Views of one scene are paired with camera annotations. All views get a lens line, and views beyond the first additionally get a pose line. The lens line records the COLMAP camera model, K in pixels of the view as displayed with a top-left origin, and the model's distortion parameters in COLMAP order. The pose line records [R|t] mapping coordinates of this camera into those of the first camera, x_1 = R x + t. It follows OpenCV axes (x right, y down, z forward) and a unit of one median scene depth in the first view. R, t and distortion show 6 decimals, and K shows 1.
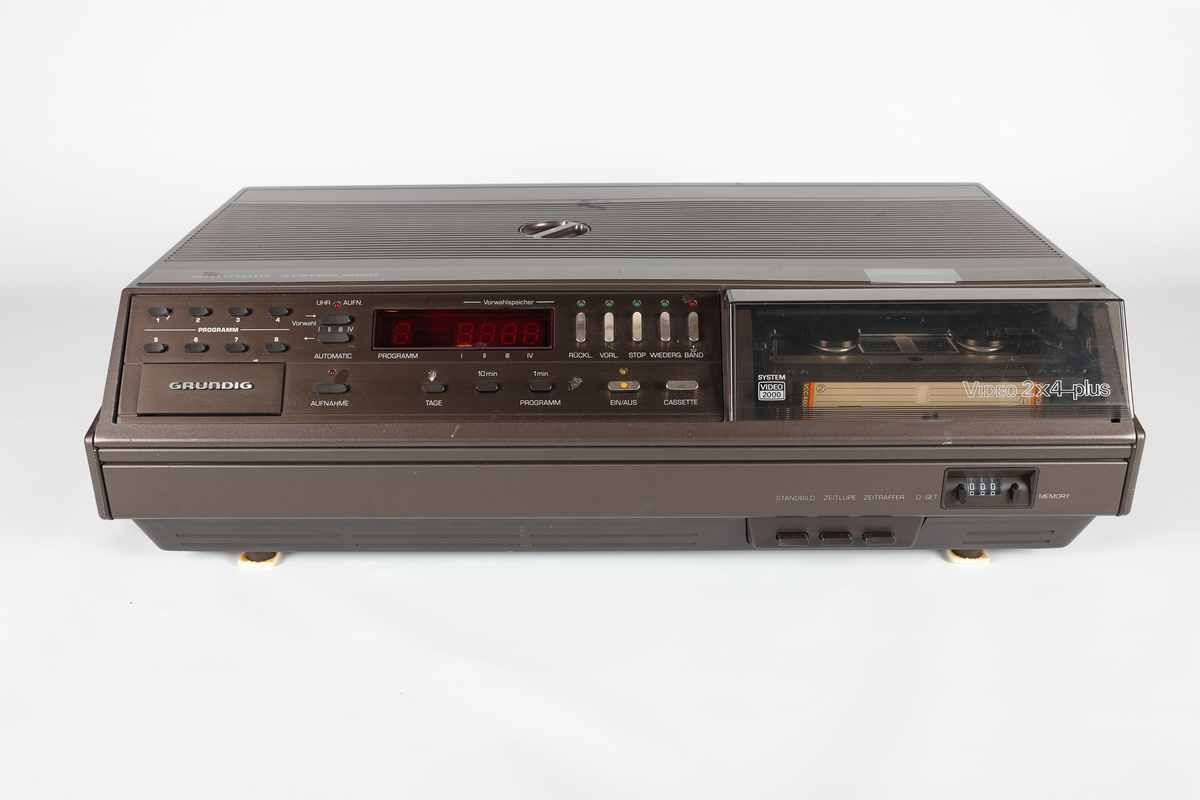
lens RADIAL K [[1229.1, 0, 602.1], [0, 1229.1, 399.5], [0, 0, 1]] dist [-0.081754, 0.000000]
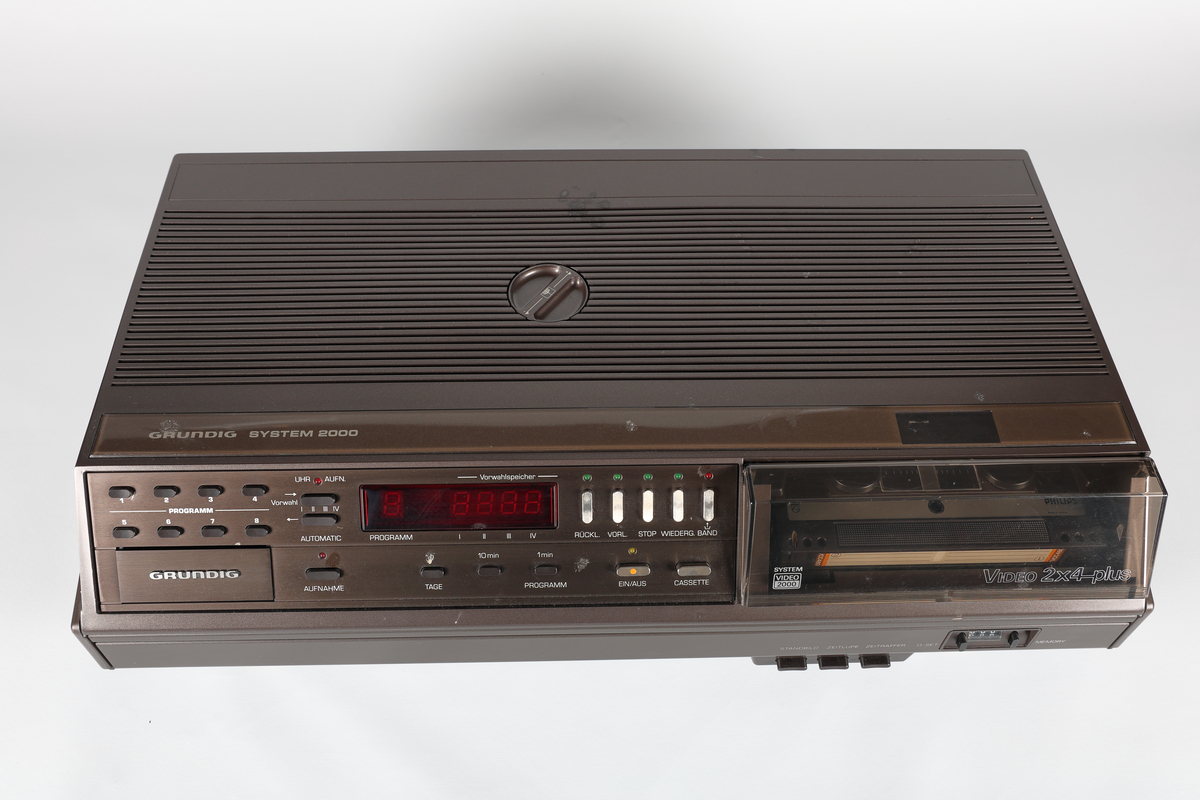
lens RADIAL K [[1161.3, 0, 595.7], [0, 1161.3, 402.9], [0, 0, 1]] dist [-0.078473, 0.000000]
pose [[0.999075, -0.011732, 0.041378, -0.046441], [-0.009690, 0.875947, 0.482311, -0.551355], [-0.041904, -0.482266, 0.875022, 0.273523]]
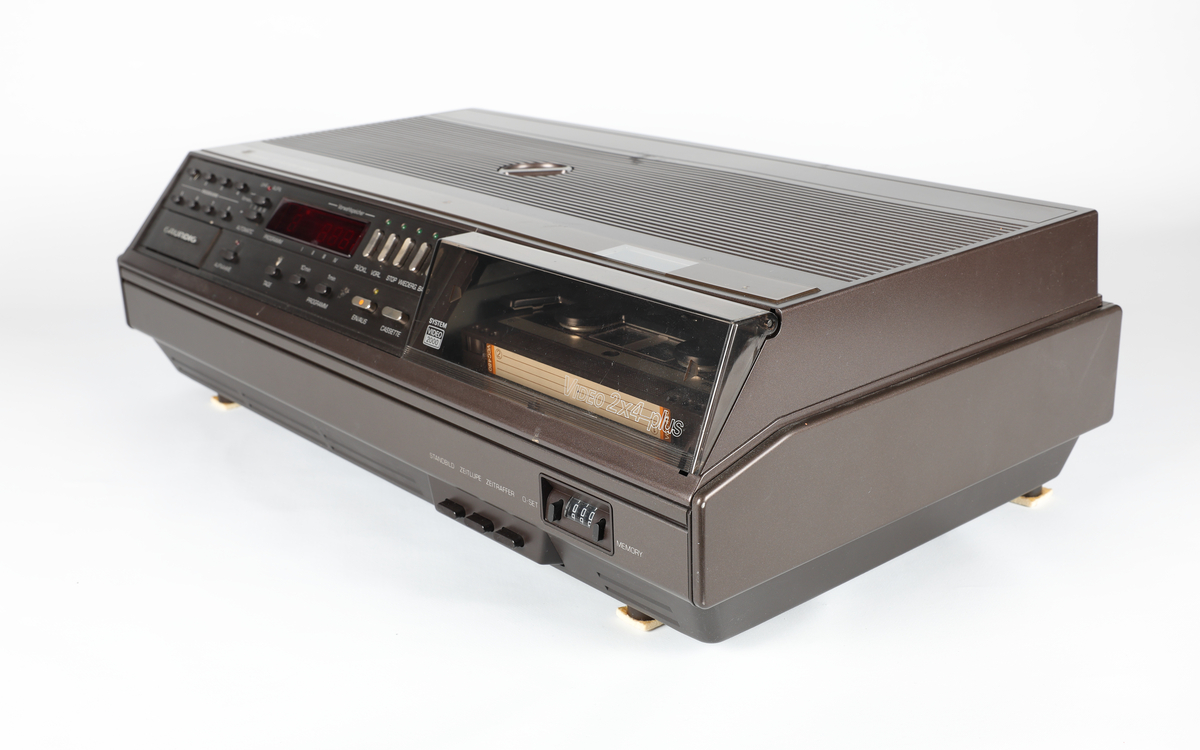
lens RADIAL K [[1533.8, 0, 600.4], [0, 1533.8, 376.0], [0, 0, 1]] dist [-0.148495, 0.000000]
pose [[0.655153, 0.236161, -0.717637, 1.041508], [-0.283203, 0.957393, 0.056516, -0.078634], [0.700408, 0.166210, 0.694120, 0.275439]]
